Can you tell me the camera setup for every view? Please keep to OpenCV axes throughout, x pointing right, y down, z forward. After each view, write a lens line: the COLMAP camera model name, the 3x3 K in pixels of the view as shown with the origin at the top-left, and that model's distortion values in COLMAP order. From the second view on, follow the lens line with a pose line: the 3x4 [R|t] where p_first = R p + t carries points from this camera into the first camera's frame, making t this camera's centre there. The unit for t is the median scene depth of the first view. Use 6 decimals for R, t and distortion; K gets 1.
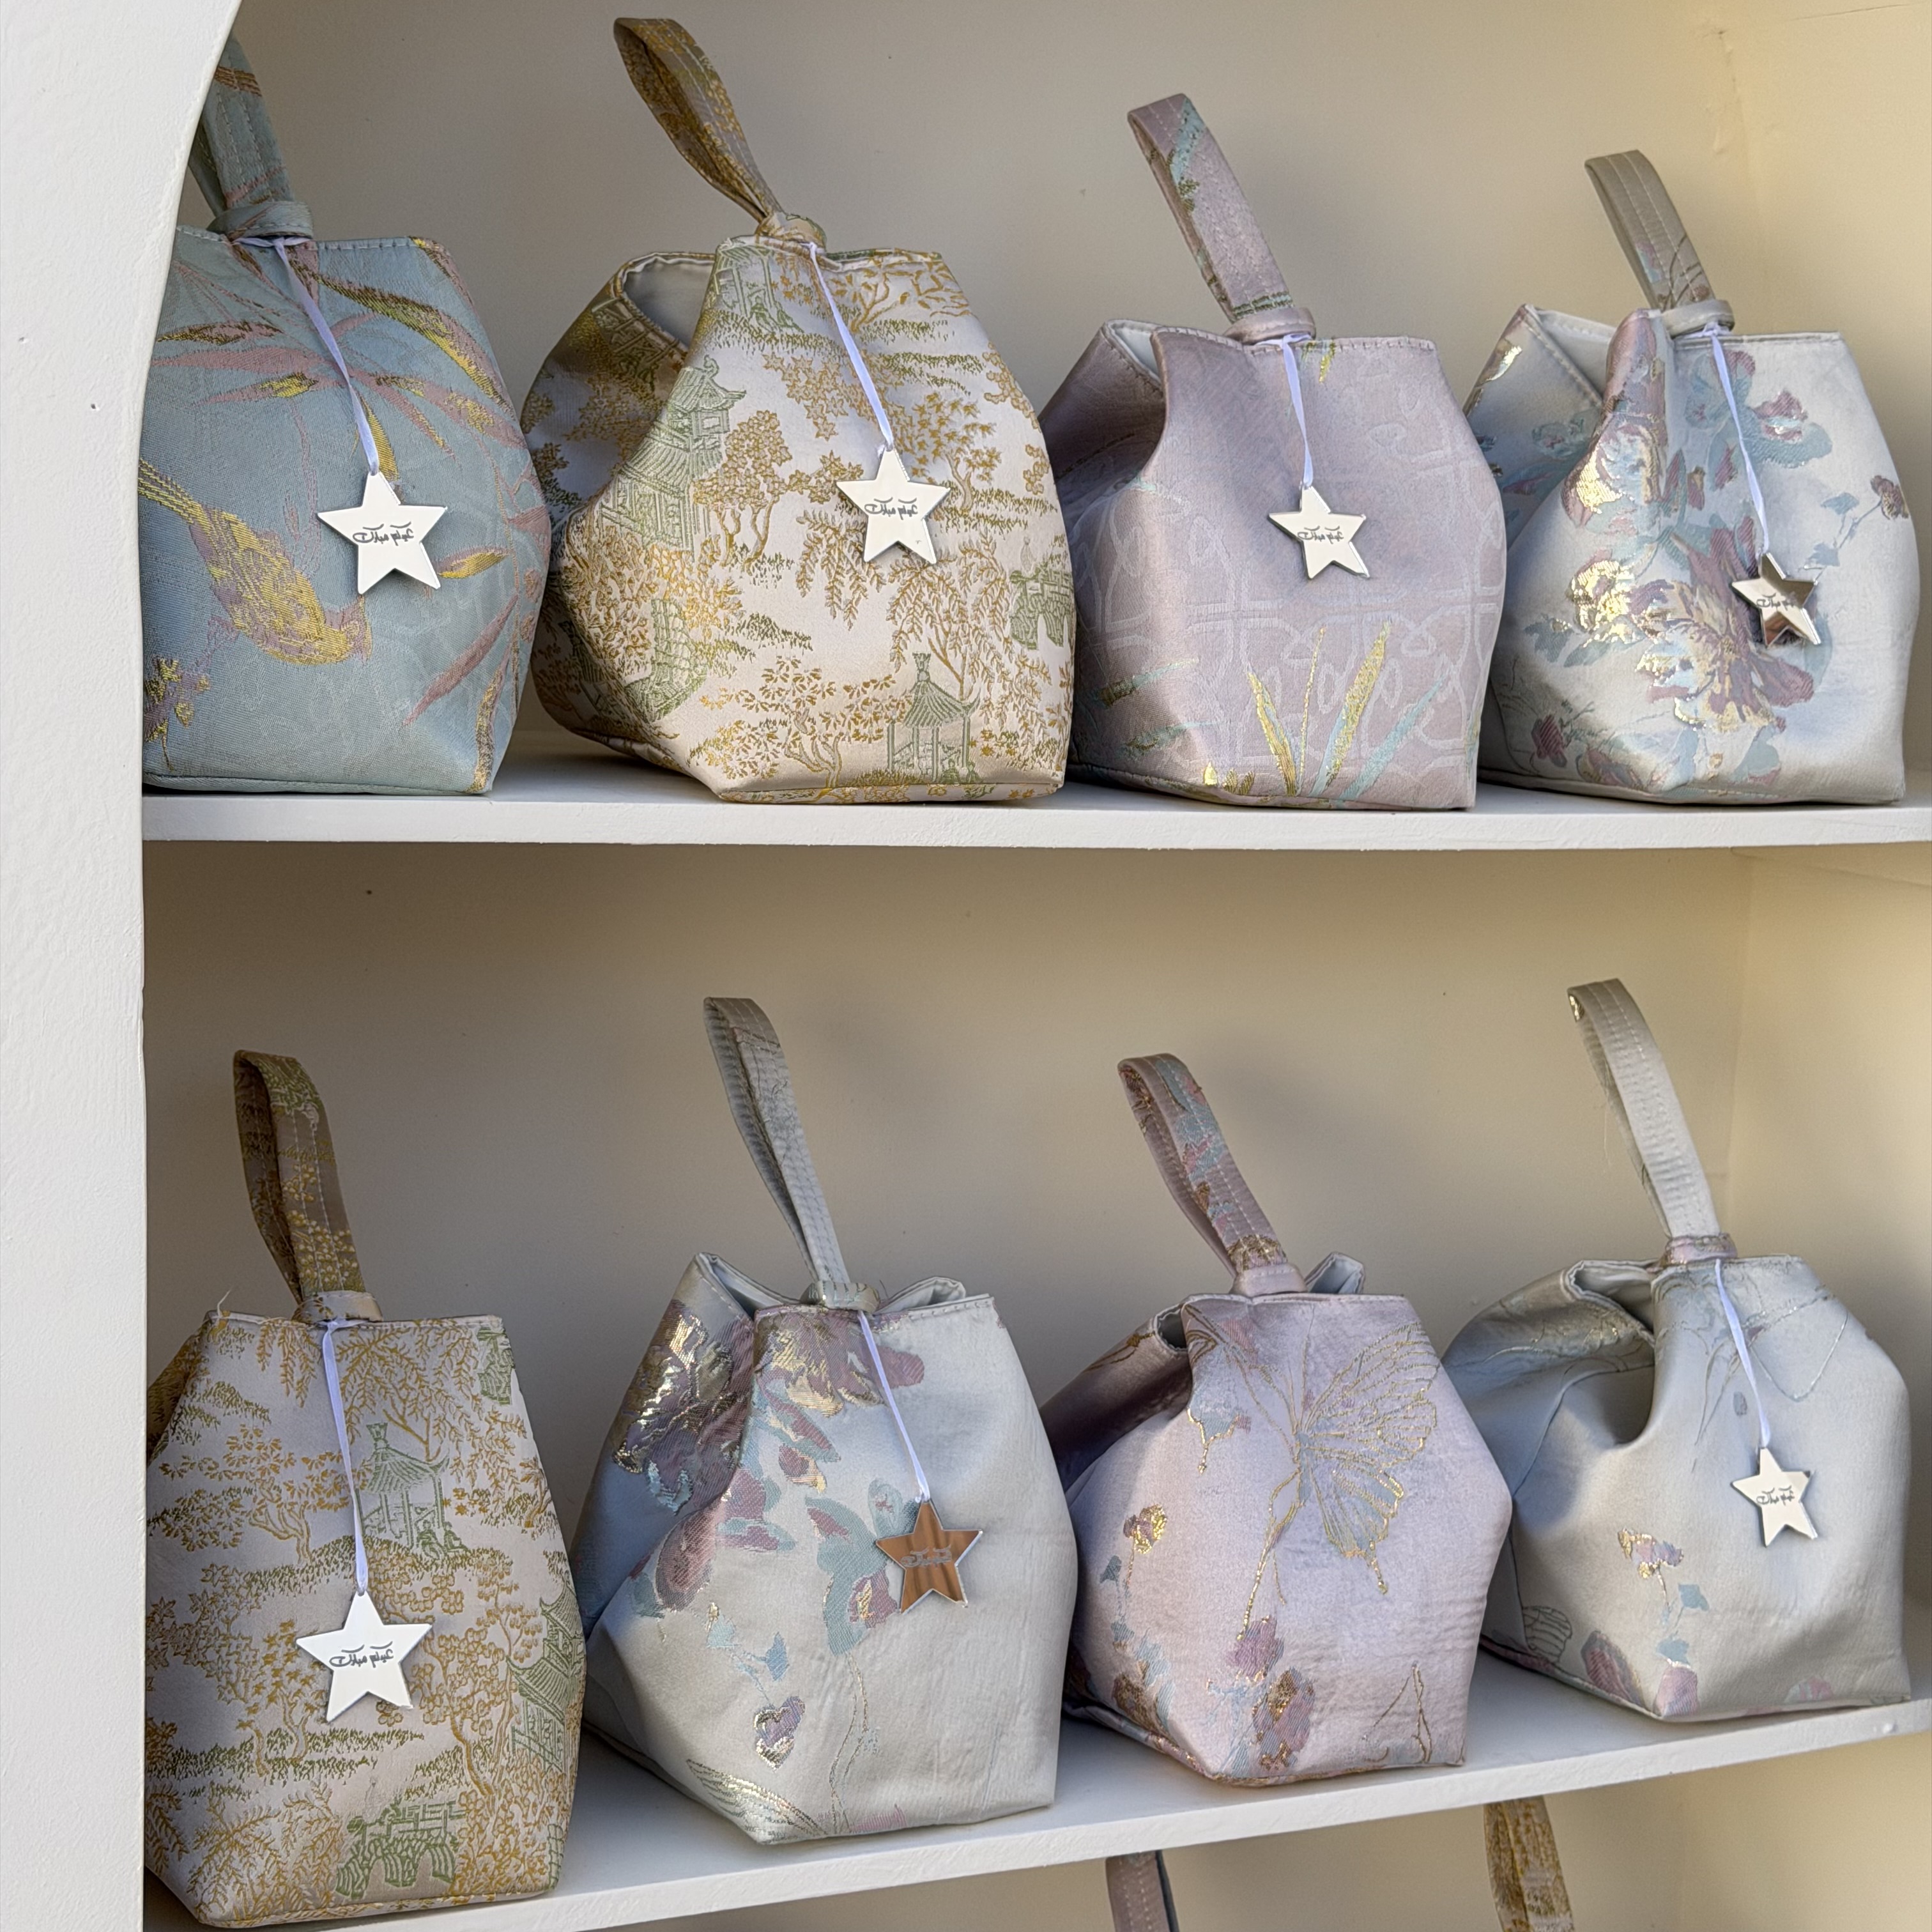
lens RADIAL K [[3619.0, 0, 945.8], [0, 3619.0, 967.8], [0, 0, 1]] dist [0.124874, 0.000000]
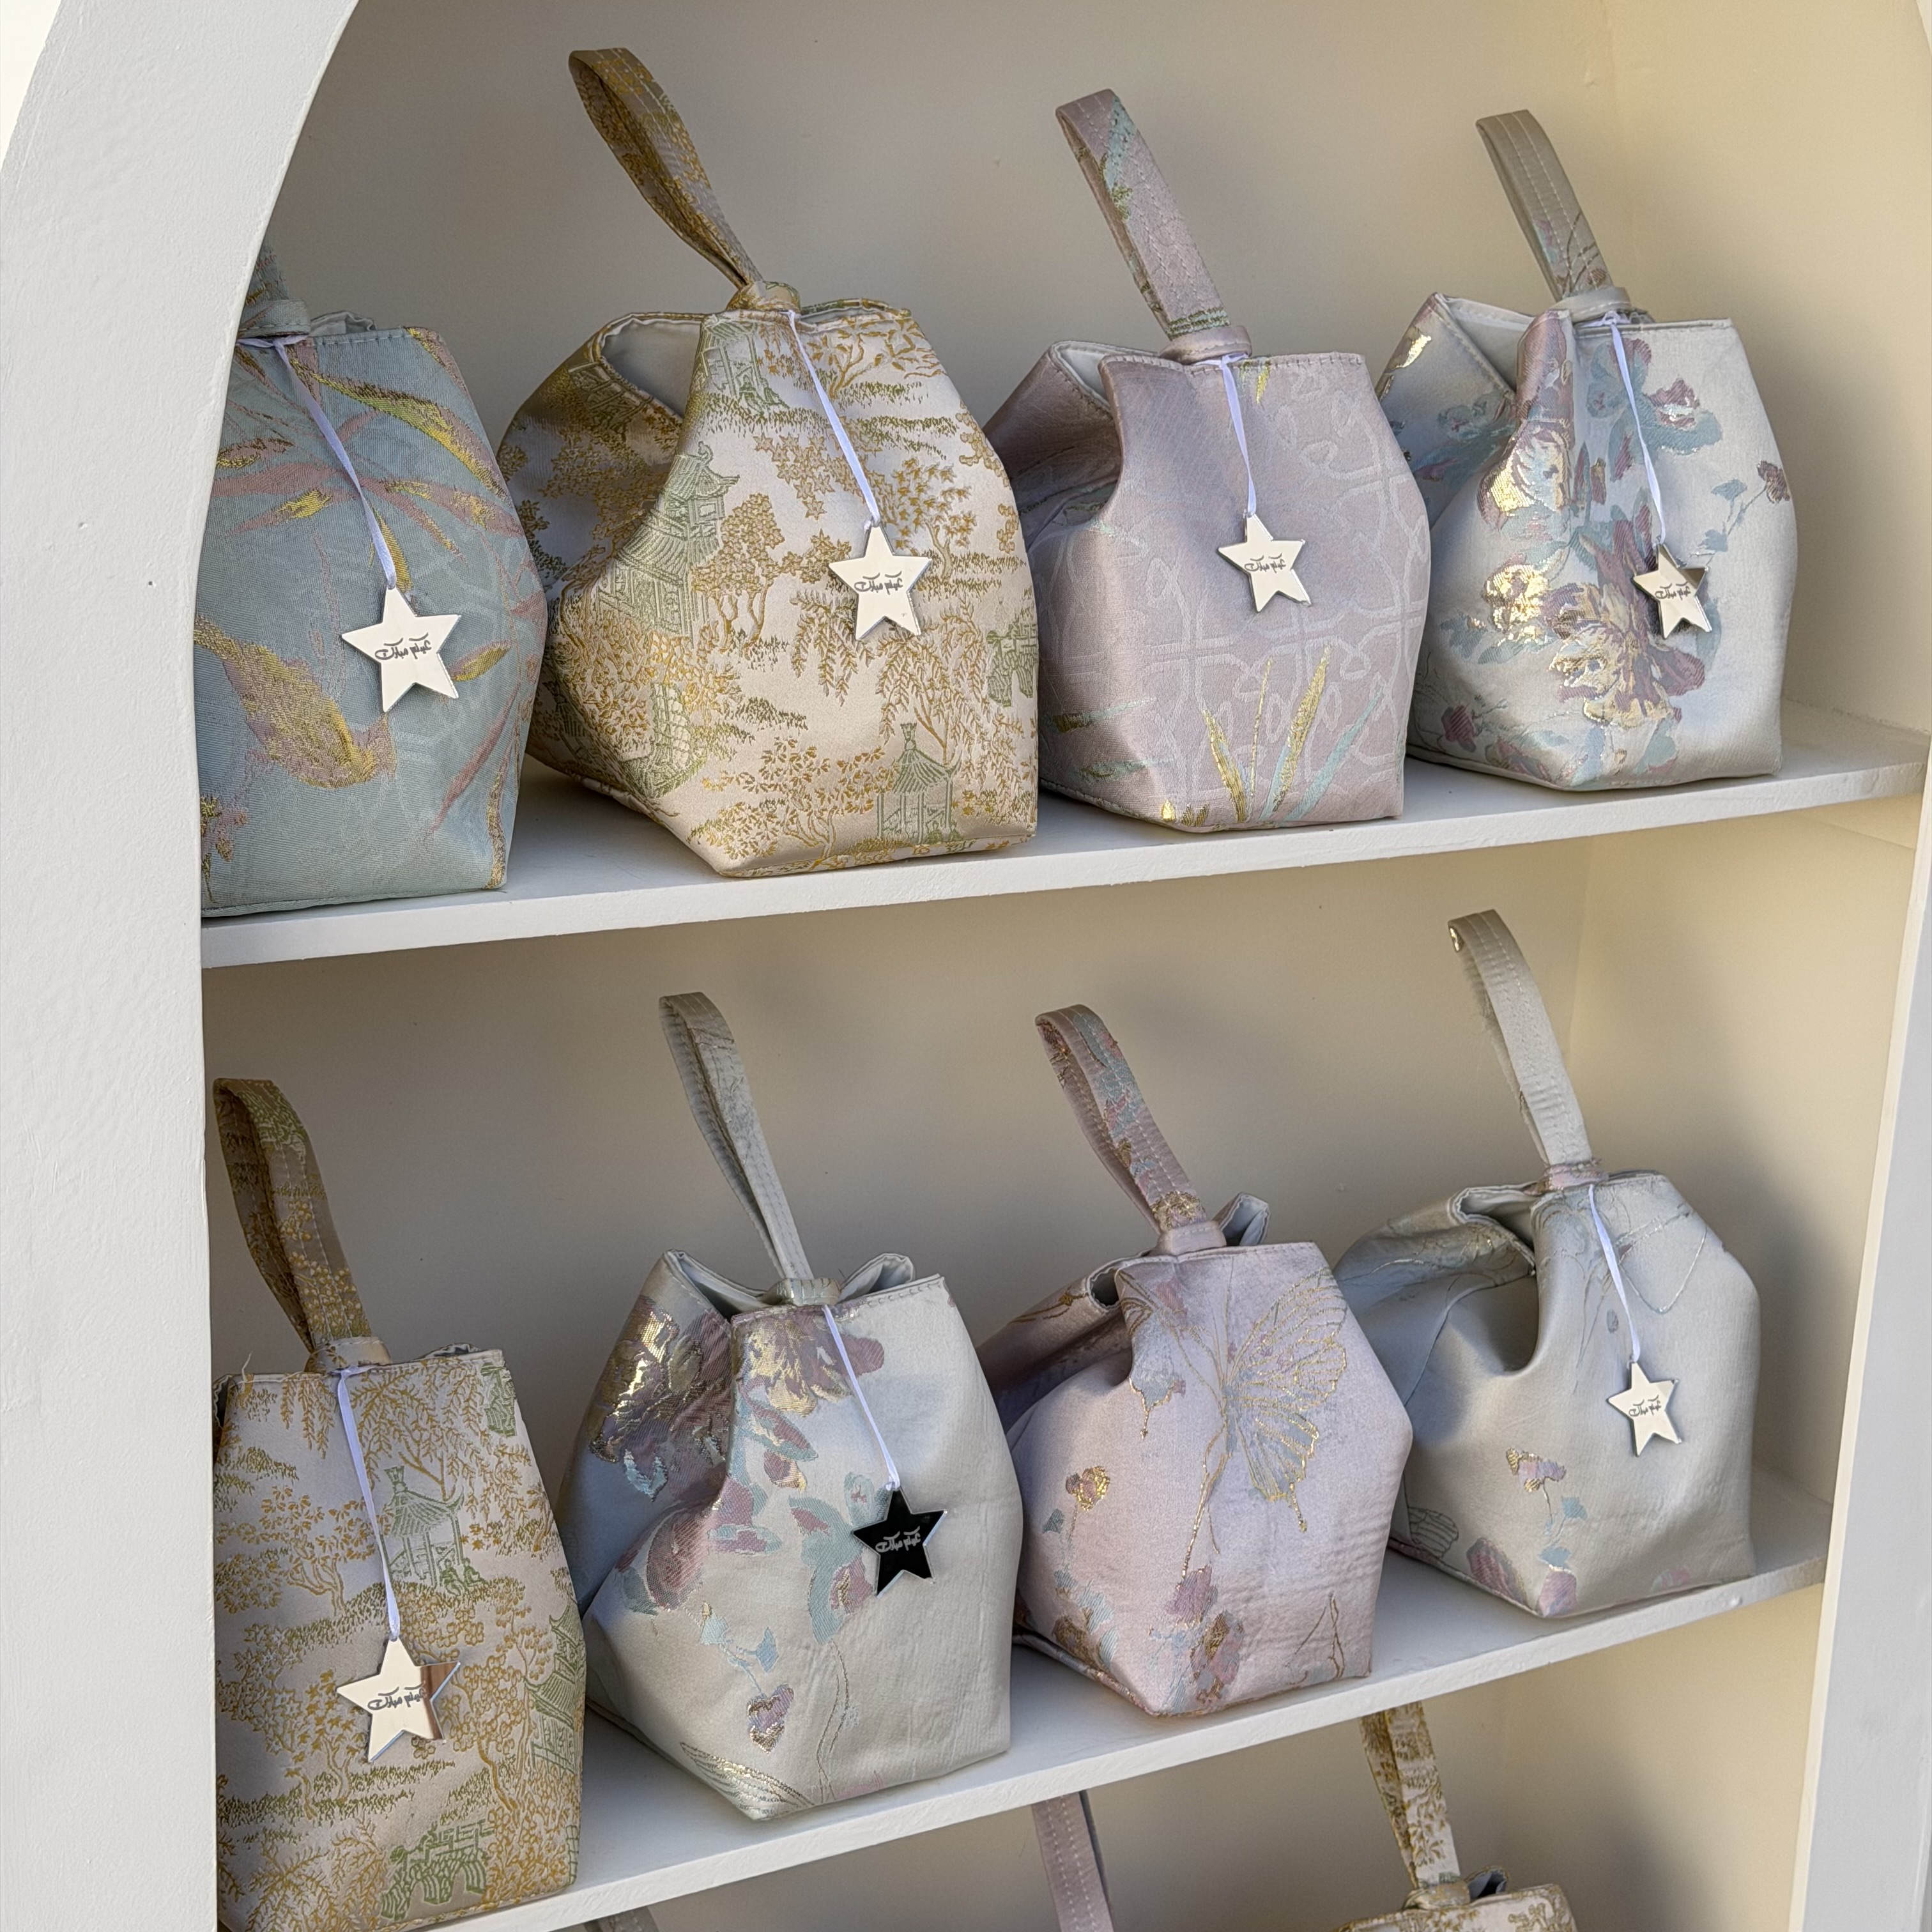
lens RADIAL K [[3619.0, 0, 965.7], [0, 3619.0, 967.6], [0, 0, 1]] dist [0.124874, 0.000000]
pose [[0.994173, -0.020371, 0.105856, -0.093369], [0.006117, 0.991061, 0.133269, -0.143394], [-0.107625, -0.131845, 0.985411, -0.025847]]
